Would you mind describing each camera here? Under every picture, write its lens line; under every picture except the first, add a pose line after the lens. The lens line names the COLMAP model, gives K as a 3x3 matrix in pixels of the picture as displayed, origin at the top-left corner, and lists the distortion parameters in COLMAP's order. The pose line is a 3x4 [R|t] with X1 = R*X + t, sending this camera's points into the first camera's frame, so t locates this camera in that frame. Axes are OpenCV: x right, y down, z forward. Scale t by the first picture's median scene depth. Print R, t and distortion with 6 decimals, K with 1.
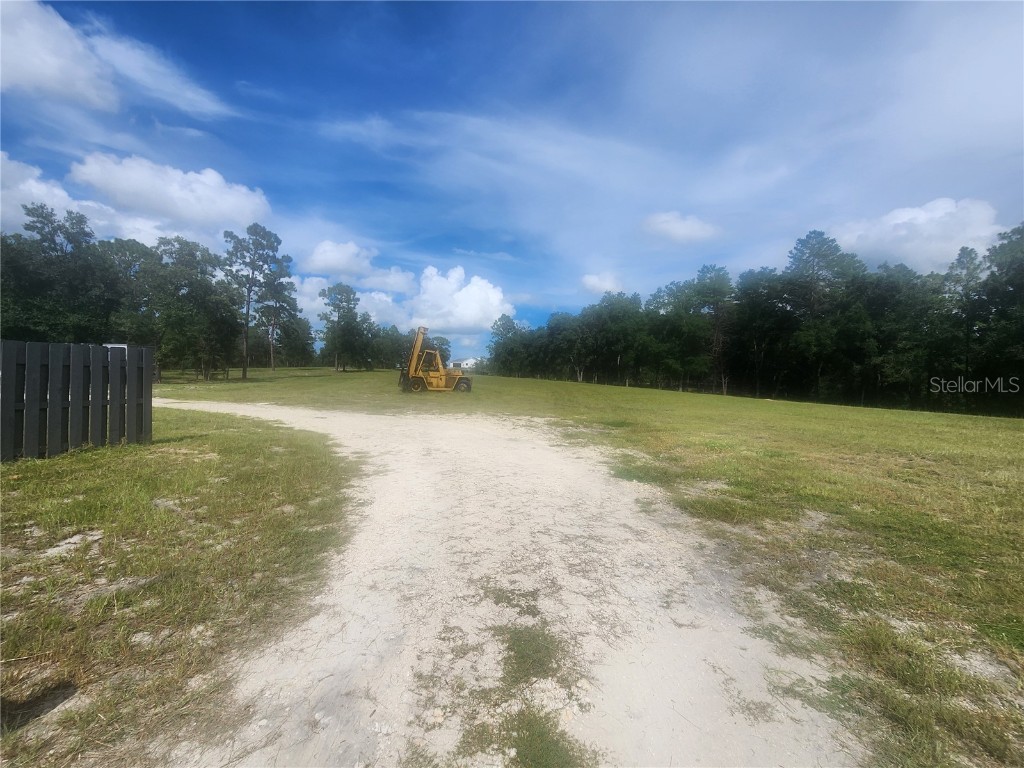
lens RADIAL K [[388.2, 0, 513.2], [0, 388.2, 375.9], [0, 0, 1]] dist [0.001675, 0.000356]
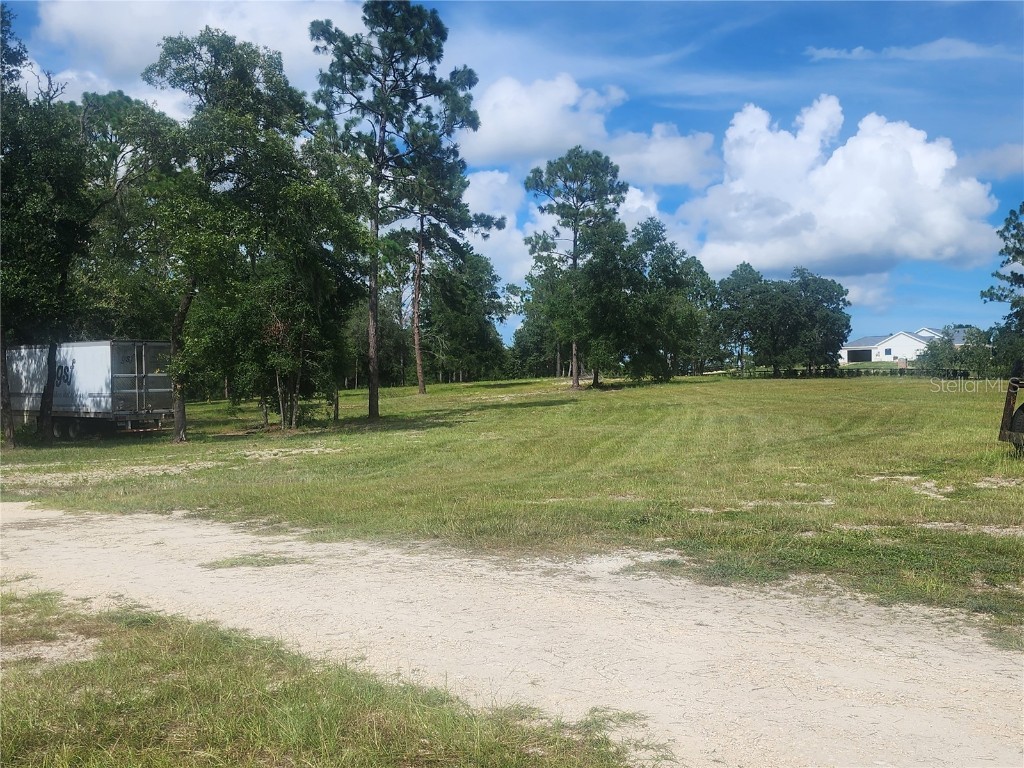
lens RADIAL K [[671.5, 0, 512.0], [0, 671.5, 384.0], [0, 0, 1]] dist [0.061366, -0.042843]
pose [[0.955675, -0.047845, -0.290511, -0.356156], [0.044985, 0.998851, -0.016521, -0.008089], [0.290968, 0.002720, 0.956729, 0.399621]]
